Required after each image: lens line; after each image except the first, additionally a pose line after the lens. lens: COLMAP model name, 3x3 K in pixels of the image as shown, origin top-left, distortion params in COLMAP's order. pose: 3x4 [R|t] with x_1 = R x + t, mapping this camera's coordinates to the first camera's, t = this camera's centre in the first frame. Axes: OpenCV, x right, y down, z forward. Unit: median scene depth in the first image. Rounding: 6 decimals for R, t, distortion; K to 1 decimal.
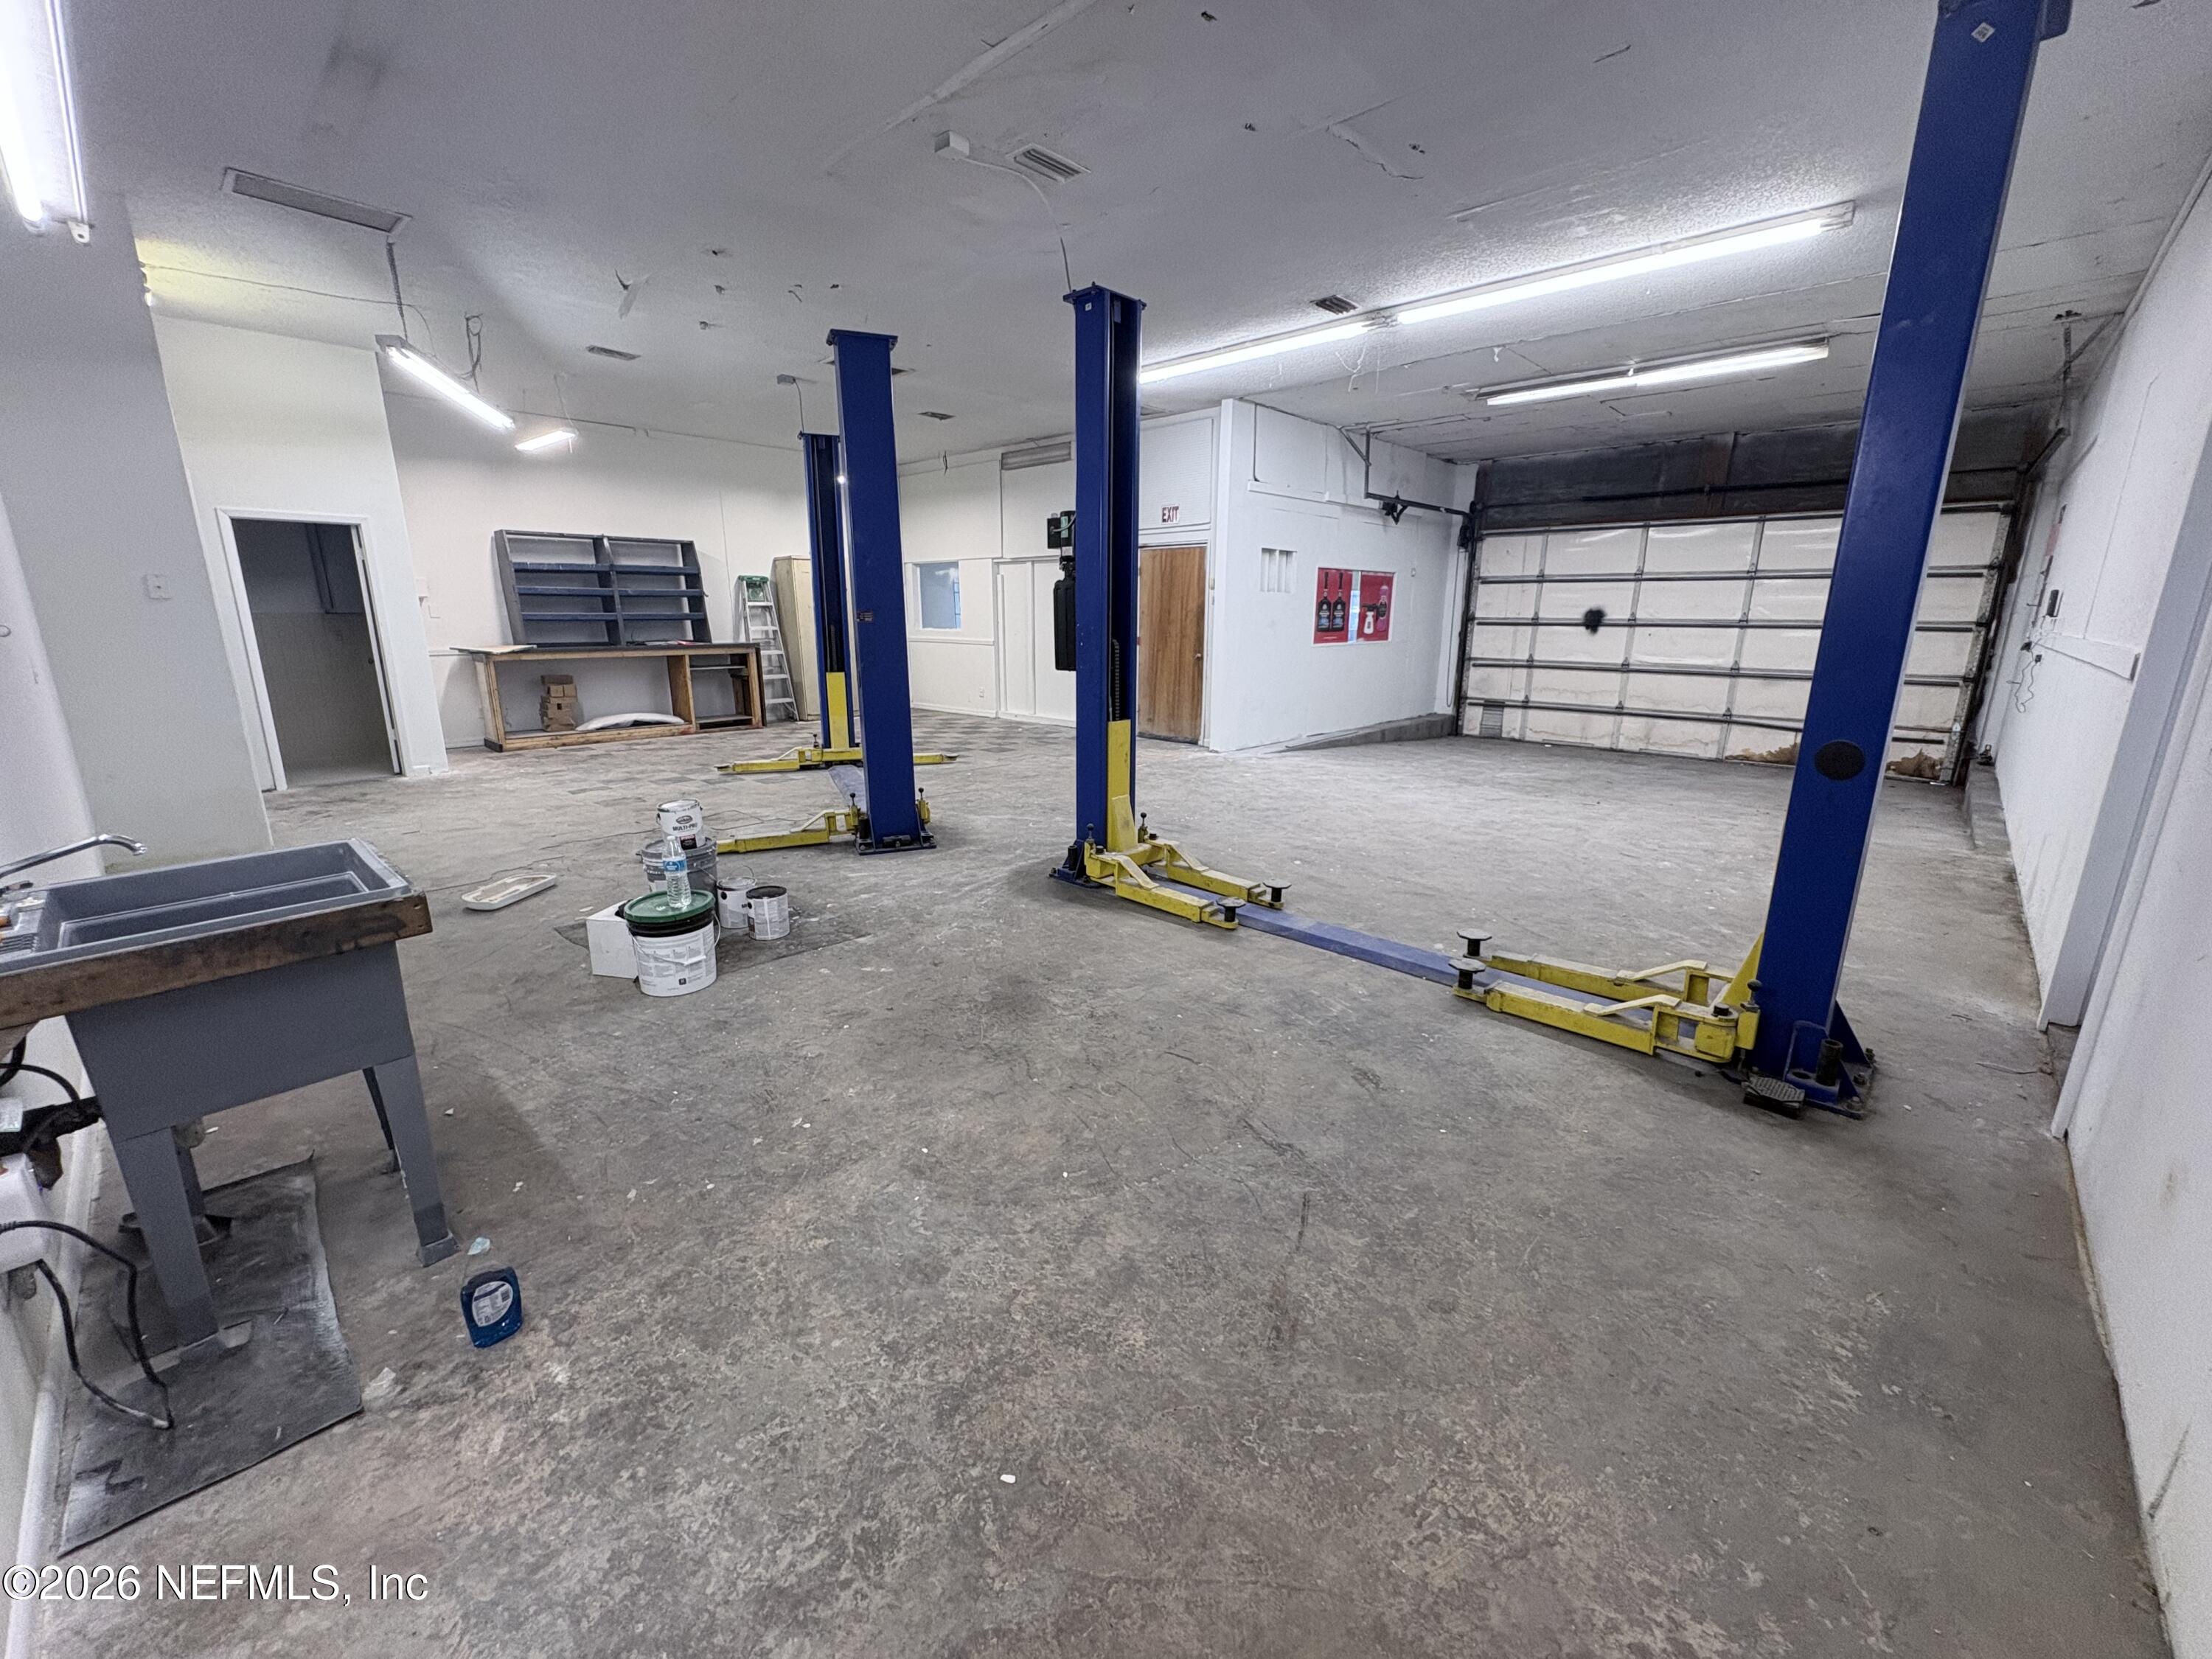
lens RADIAL K [[882.5, 0, 1108.6], [0, 882.5, 821.7], [0, 0, 1]] dist [0.000873, 0.000125]
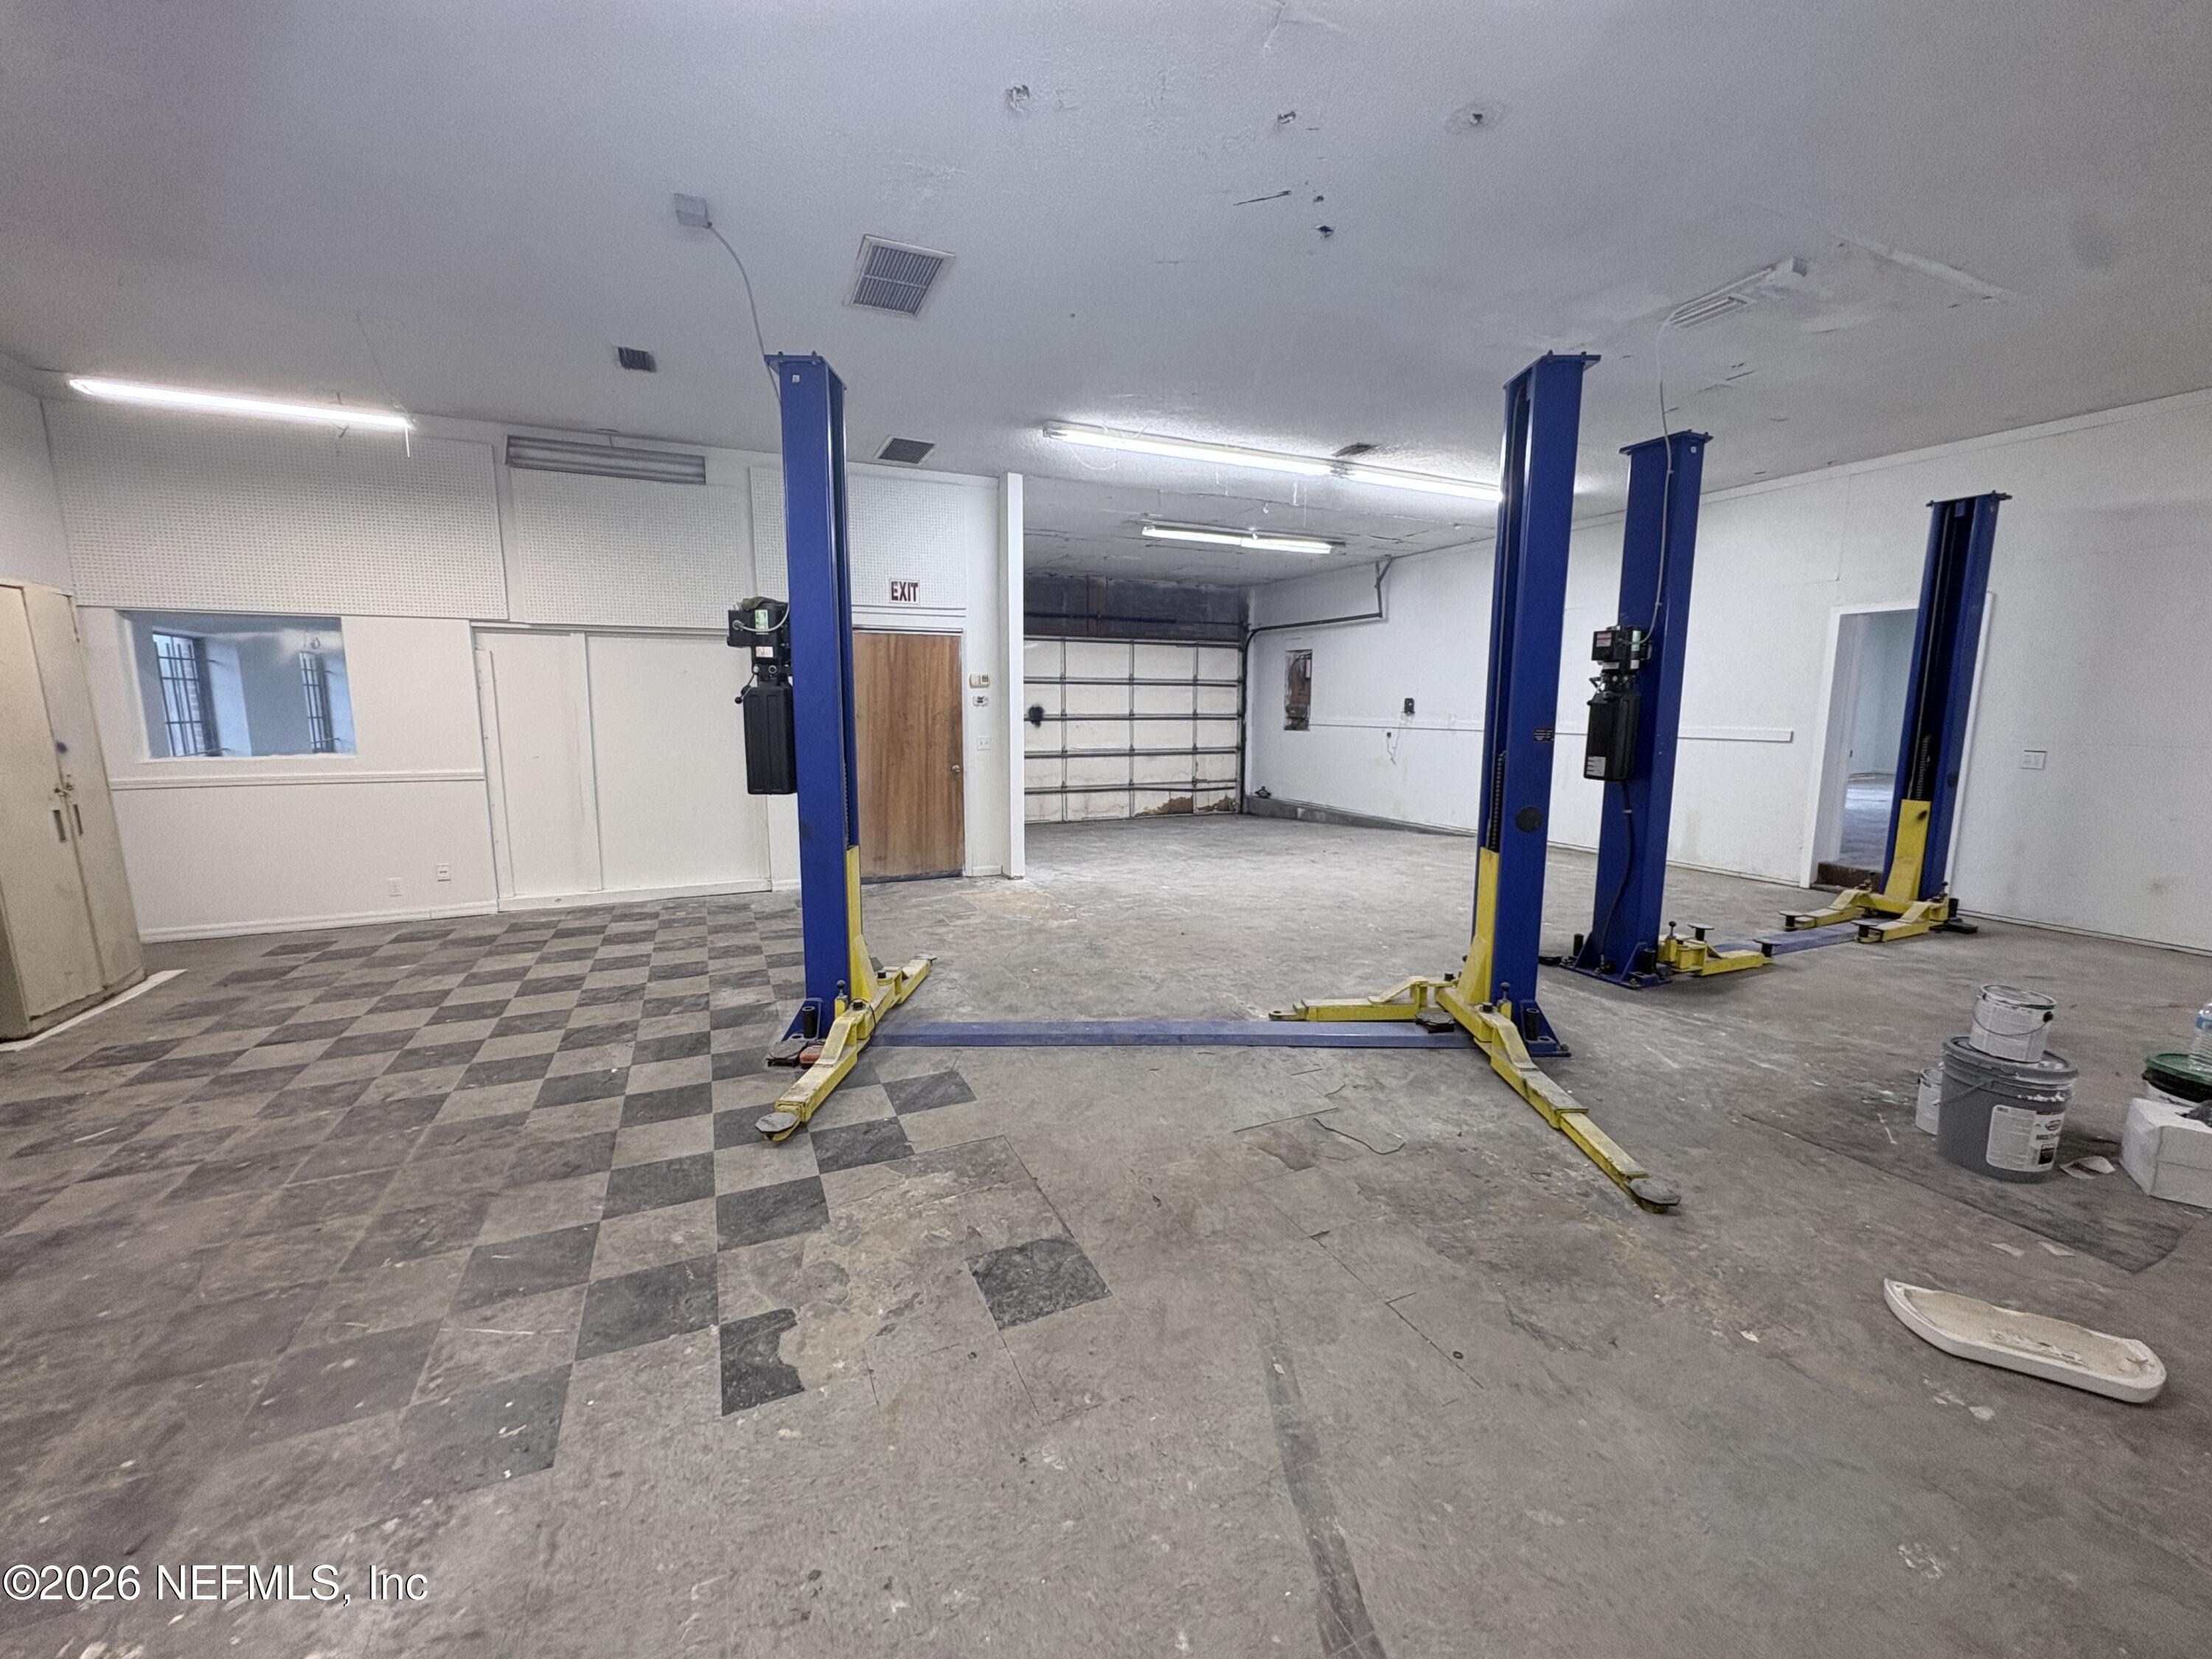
lens RADIAL K [[882.5, 0, 1099.7], [0, 882.5, 832.2], [0, 0, 1]] dist [0.000873, 0.000125]
pose [[0.383530, -0.136758, 0.913346, -0.573524], [0.212710, 0.975467, 0.056739, -0.143143], [-0.898698, 0.172517, 0.403211, 0.545814]]
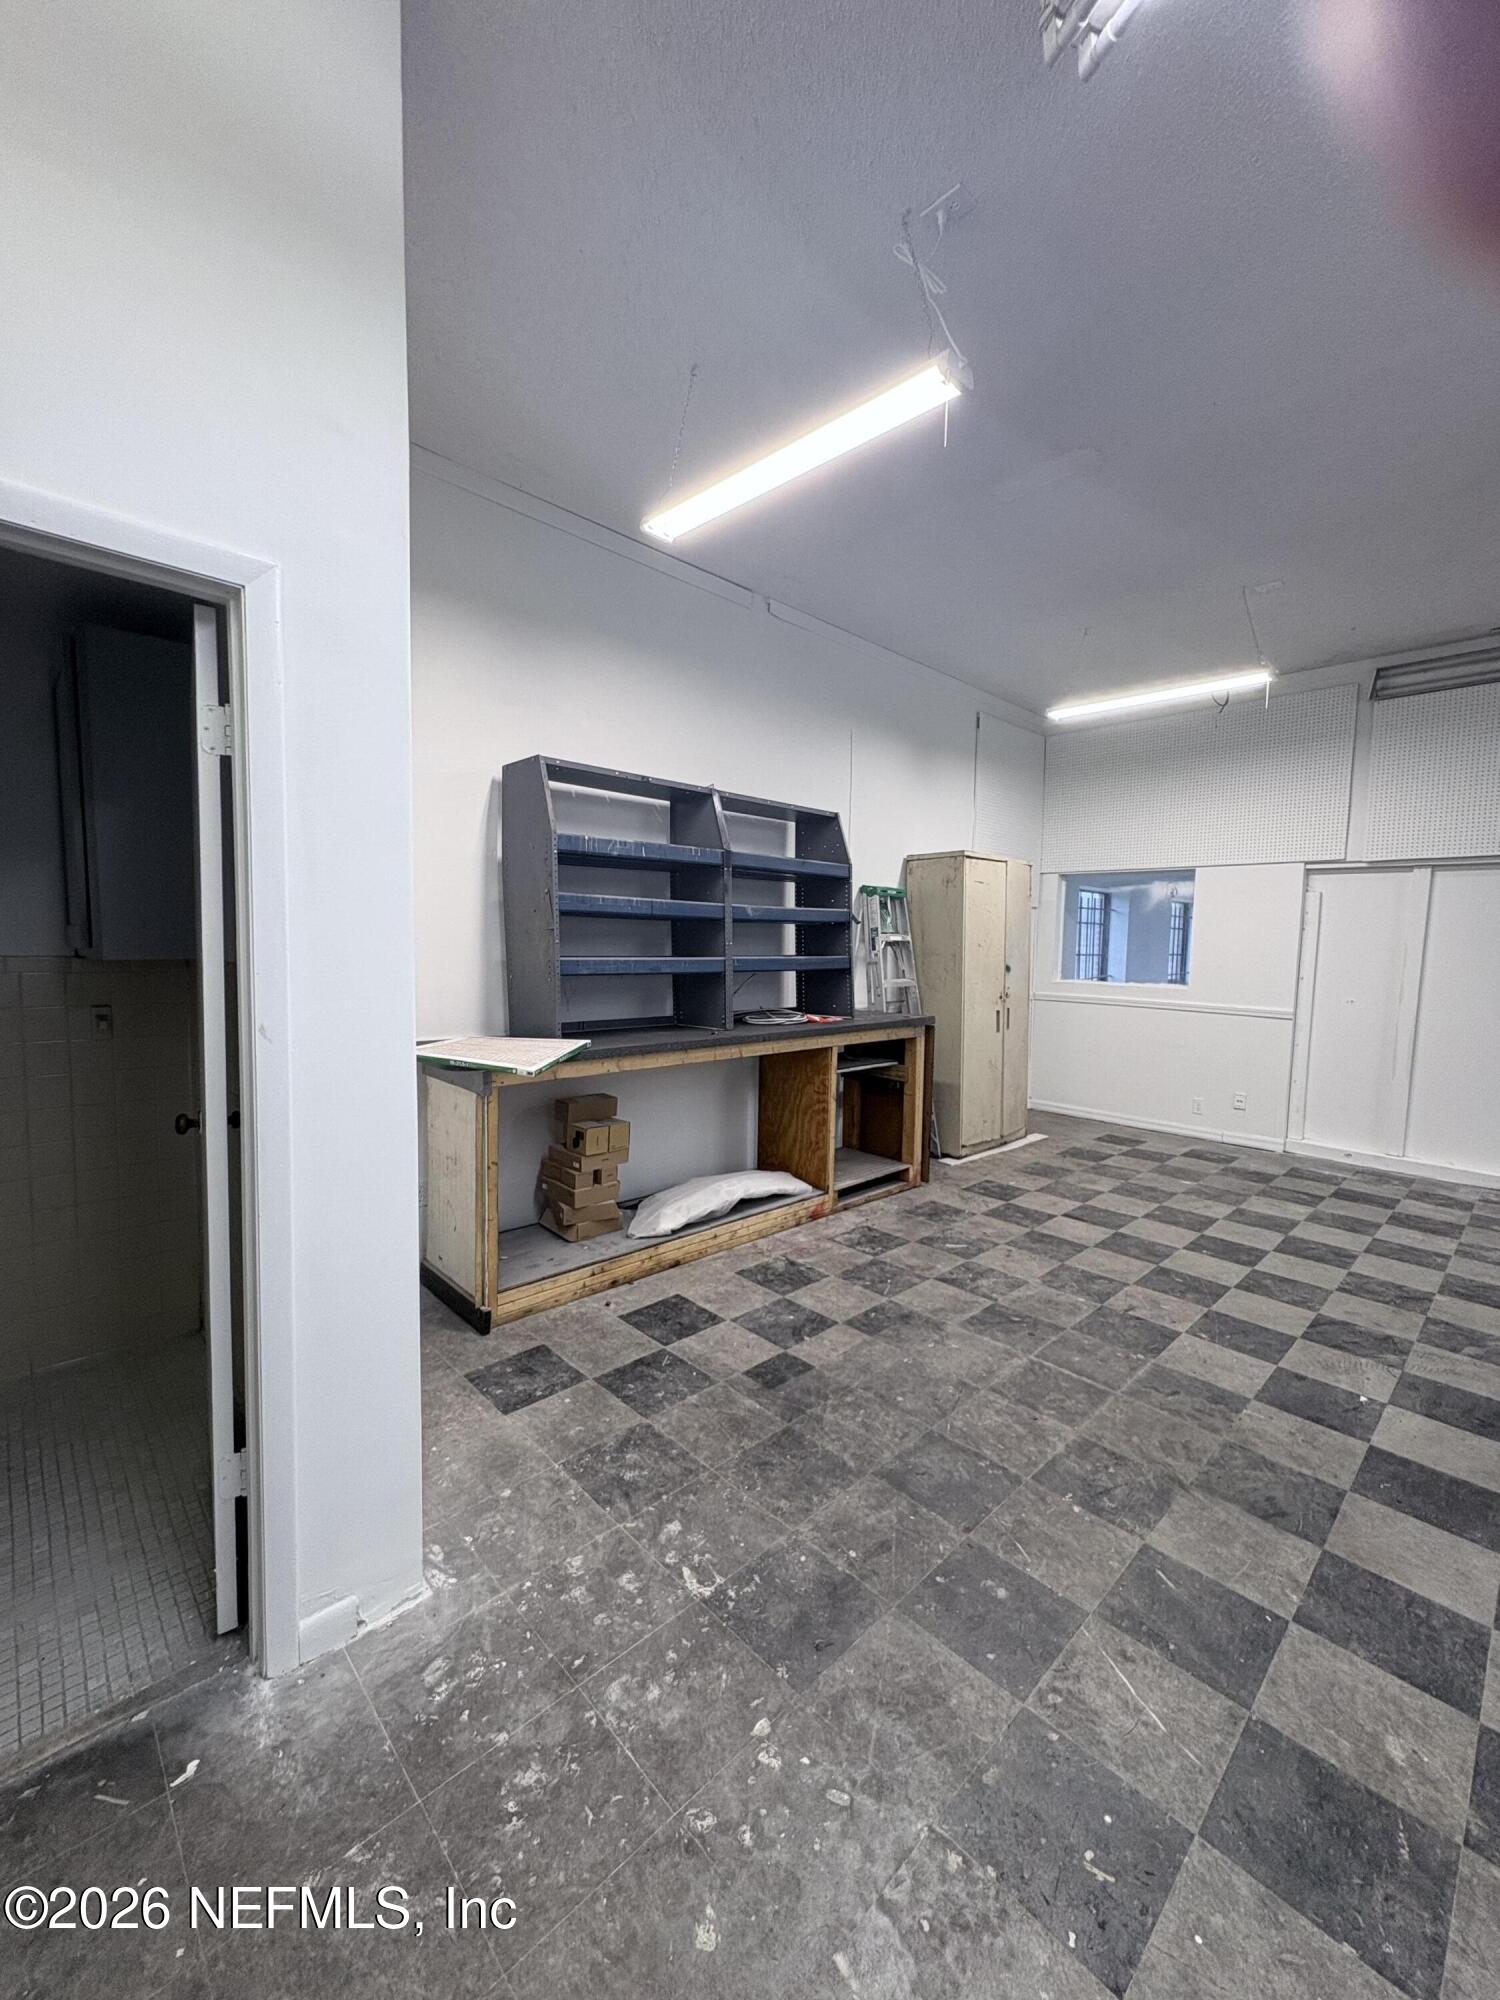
lens RADIAL K [[798.0, 0, 756.8], [0, 798.0, 996.5], [0, 0, 1]] dist [0.000873, 0.000125]
pose [[0.998697, 0.021562, -0.046261, -0.518215], [-0.028488, 0.987550, -0.154705, -0.154211], [0.042350, 0.155821, 0.986877, 0.604241]]
